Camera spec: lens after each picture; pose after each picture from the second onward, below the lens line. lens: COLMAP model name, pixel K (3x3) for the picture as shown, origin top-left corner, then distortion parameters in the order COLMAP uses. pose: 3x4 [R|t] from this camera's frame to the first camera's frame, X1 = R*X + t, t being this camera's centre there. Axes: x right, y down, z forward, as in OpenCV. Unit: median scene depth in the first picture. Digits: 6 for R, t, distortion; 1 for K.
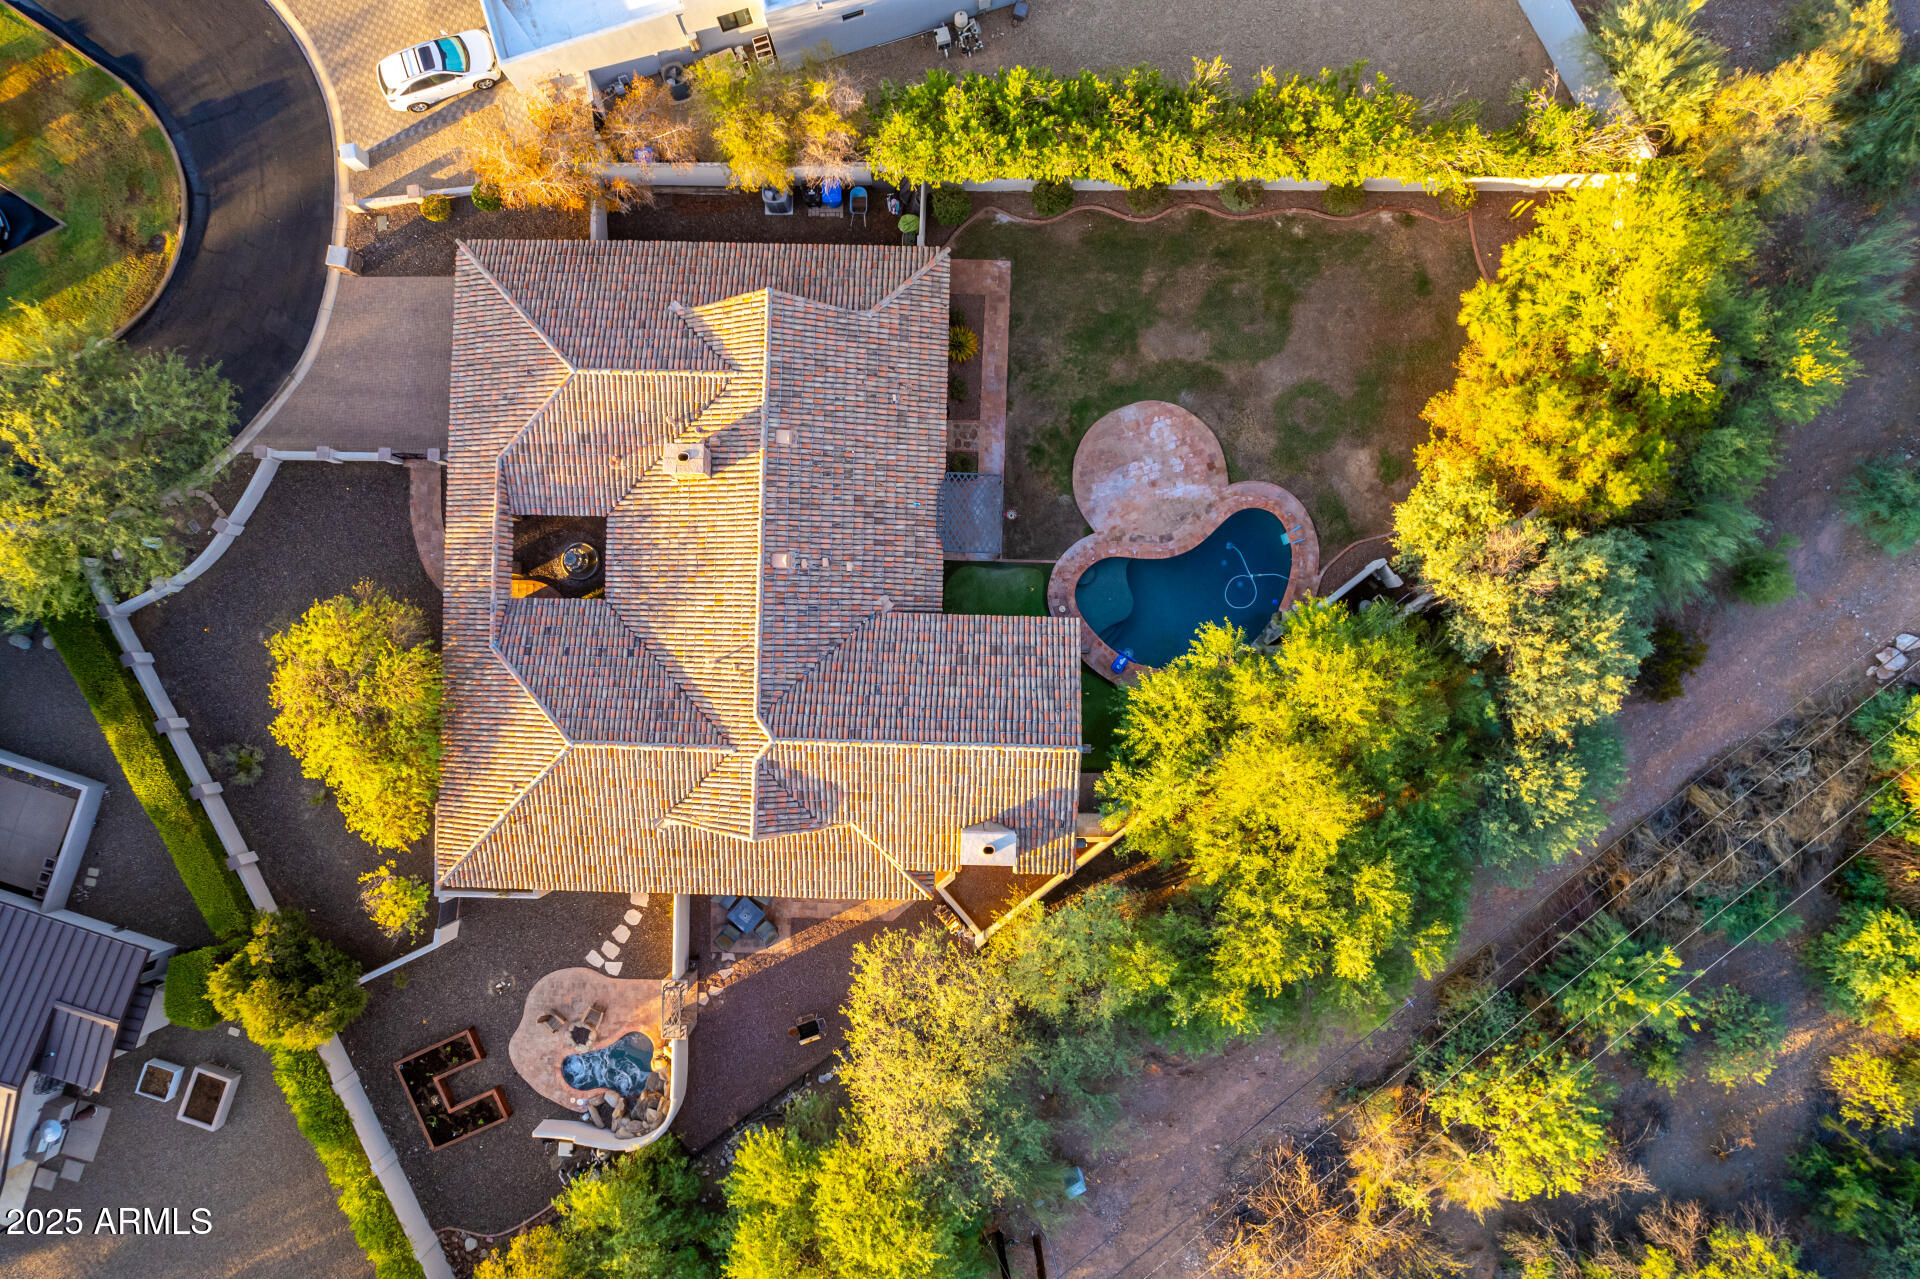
lens RADIAL K [[1228.4, 0, 966.7], [0, 1228.4, 647.5], [0, 0, 1]] dist [-0.073154, 0.068753]
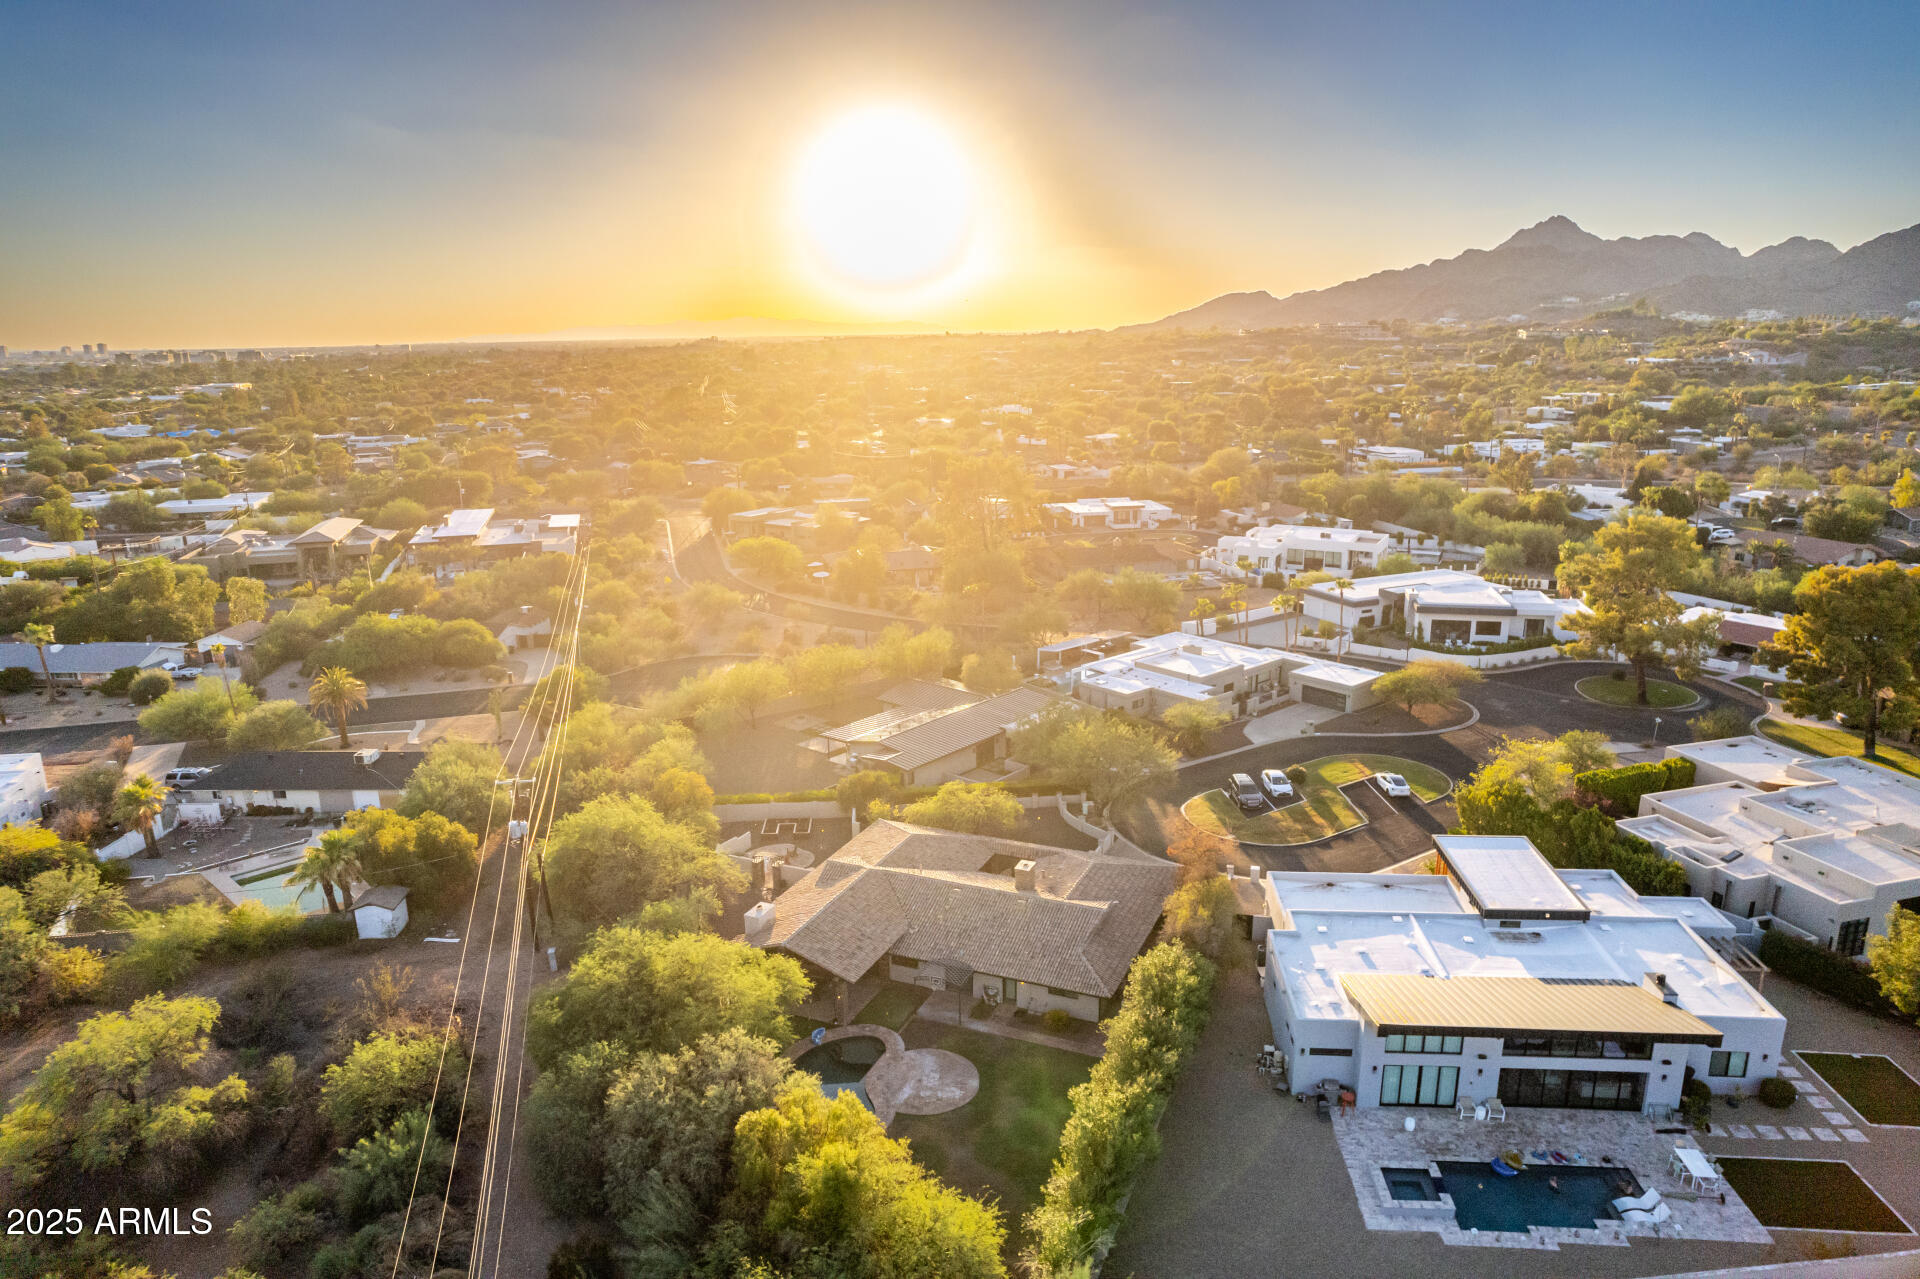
lens RADIAL K [[1226.7, 0, 964.4], [0, 1226.7, 646.1], [0, 0, 1]] dist [-0.071583, 0.066247]
pose [[-0.368004, 0.241898, -0.897808, 1.252015], [-0.929615, -0.075210, 0.360778, -0.640957], [0.019748, 0.967382, 0.252549, 0.177669]]
